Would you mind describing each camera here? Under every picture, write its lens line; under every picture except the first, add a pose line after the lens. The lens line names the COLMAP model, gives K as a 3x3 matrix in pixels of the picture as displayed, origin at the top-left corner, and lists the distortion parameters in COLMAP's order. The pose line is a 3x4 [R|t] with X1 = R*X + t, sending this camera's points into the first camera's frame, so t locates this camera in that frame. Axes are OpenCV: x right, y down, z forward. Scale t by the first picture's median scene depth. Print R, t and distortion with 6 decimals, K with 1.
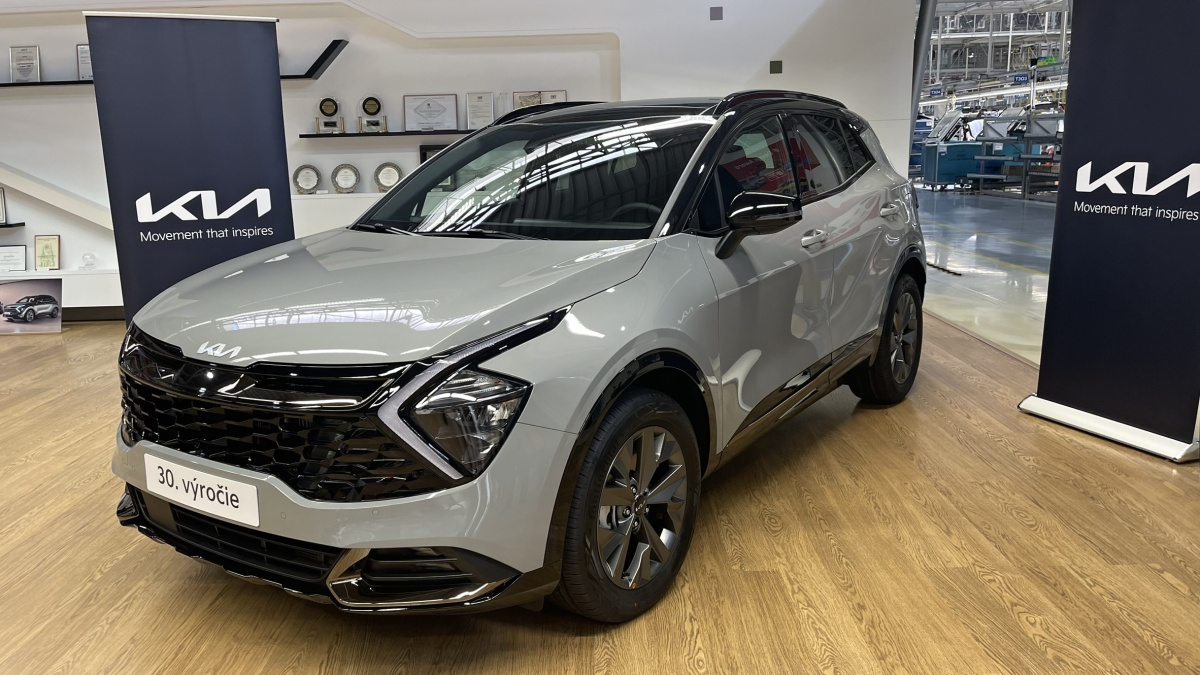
lens RADIAL K [[923.5, 0, 600.0], [0, 923.5, 331.5], [0, 0, 1]] dist [0.047759, -0.033200]
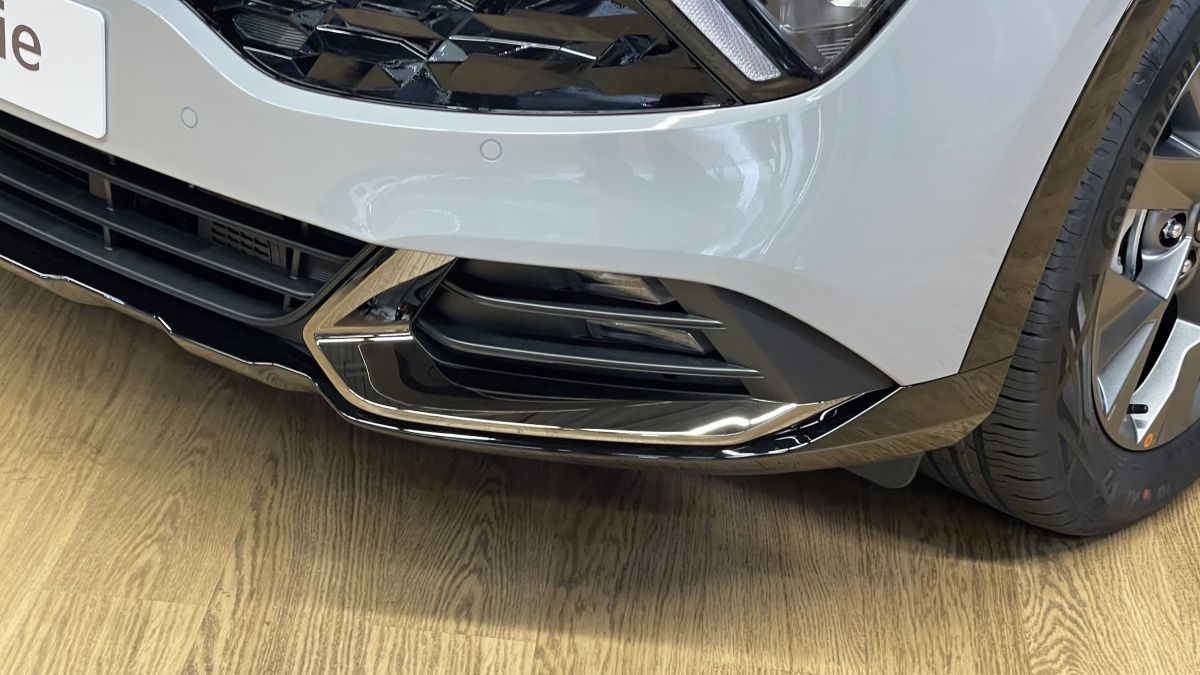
lens RADIAL K [[2232.6, 0, 601.1], [0, 2232.6, 338.8], [0, 0, 1]] dist [0.192815, 0.000000]
pose [[0.991589, 0.128258, -0.017342, -0.141091], [-0.118289, 0.952477, 0.280706, 0.029050], [0.052521, -0.276294, 0.959637, 0.194356]]
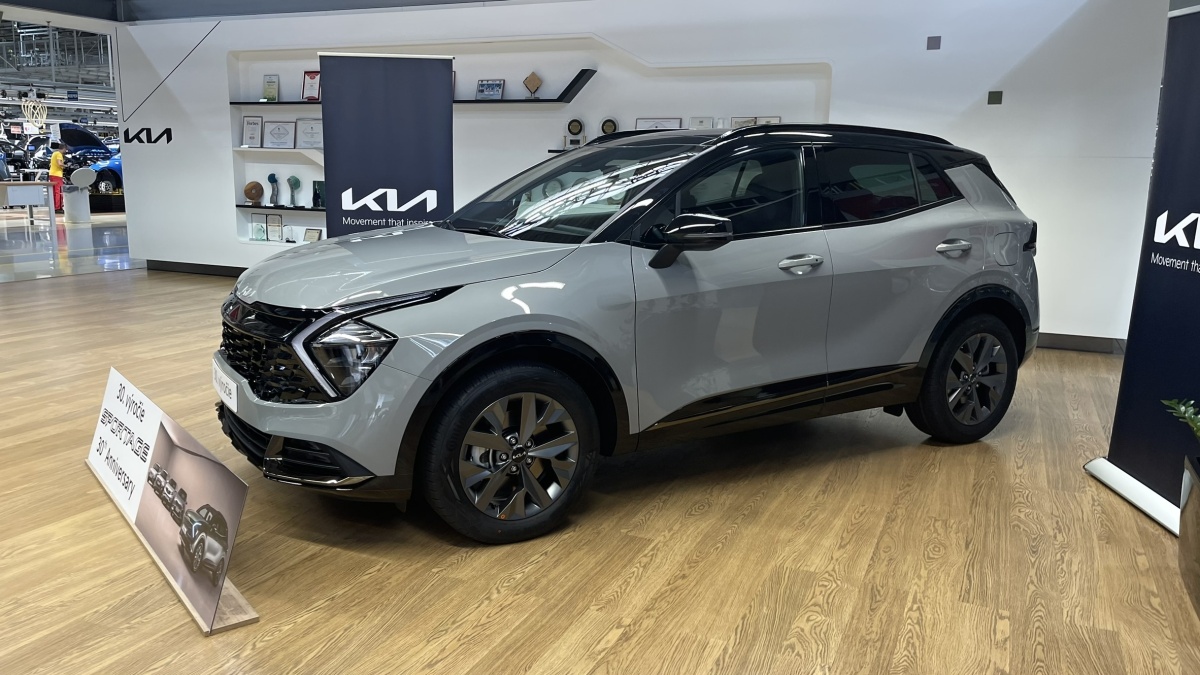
lens RADIAL K [[923.5, 0, 603.1], [0, 923.5, 341.7], [0, 0, 1]] dist [0.047759, -0.033200]
pose [[0.910044, 0.121954, -0.396166, 0.583131], [-0.126030, 0.991900, 0.015834, 0.003424], [0.394888, 0.035519, 0.918043, -0.092621]]
